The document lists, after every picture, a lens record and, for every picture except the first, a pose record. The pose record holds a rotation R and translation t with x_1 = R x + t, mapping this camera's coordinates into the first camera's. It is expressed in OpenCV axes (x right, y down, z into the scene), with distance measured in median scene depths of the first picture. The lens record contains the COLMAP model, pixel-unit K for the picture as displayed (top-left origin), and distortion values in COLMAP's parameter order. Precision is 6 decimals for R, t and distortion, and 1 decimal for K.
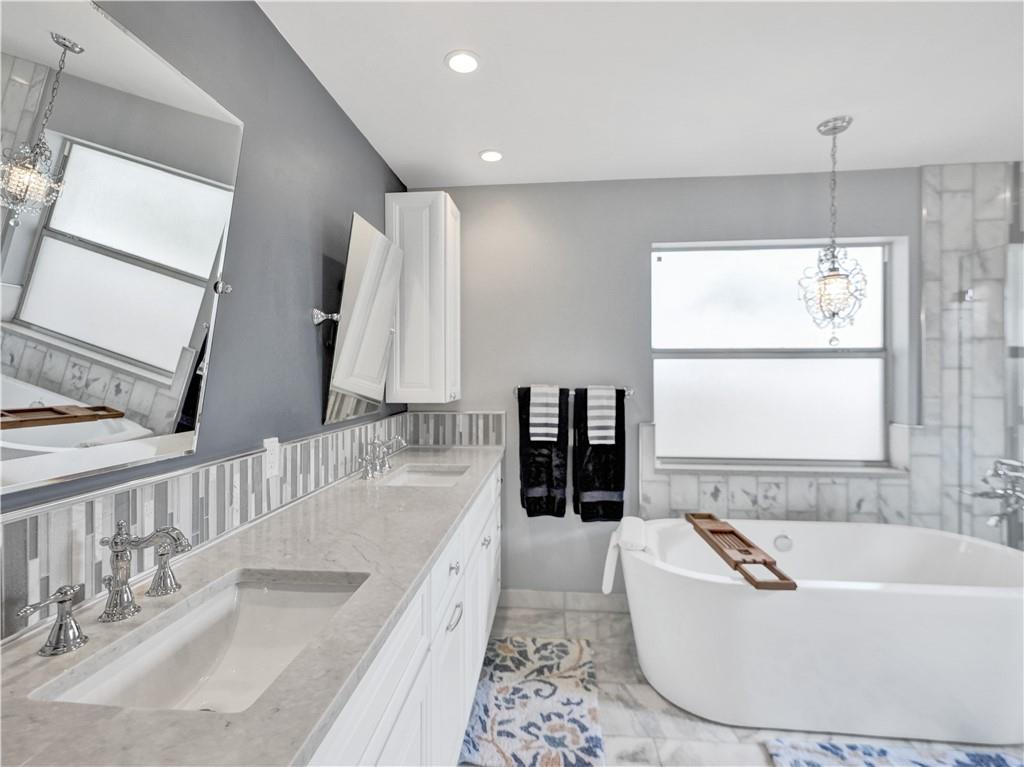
lens RADIAL K [[477.9, 0, 516.6], [0, 477.9, 381.3], [0, 0, 1]] dist [0.008134, -0.002623]
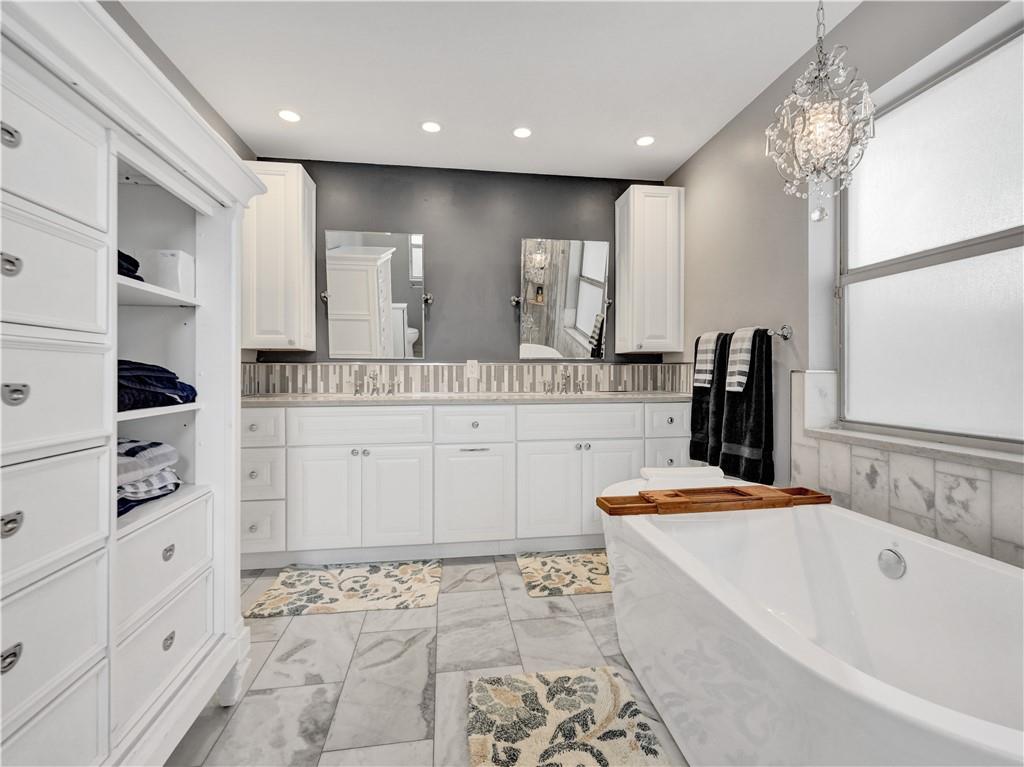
lens RADIAL K [[477.9, 0, 522.9], [0, 477.9, 374.9], [0, 0, 1]] dist [0.008134, -0.002623]
pose [[0.245637, 0.005435, -0.969347, 0.940327], [-0.008003, 0.999962, 0.003579, 0.099109], [0.969329, 0.006878, 0.245671, 0.383063]]
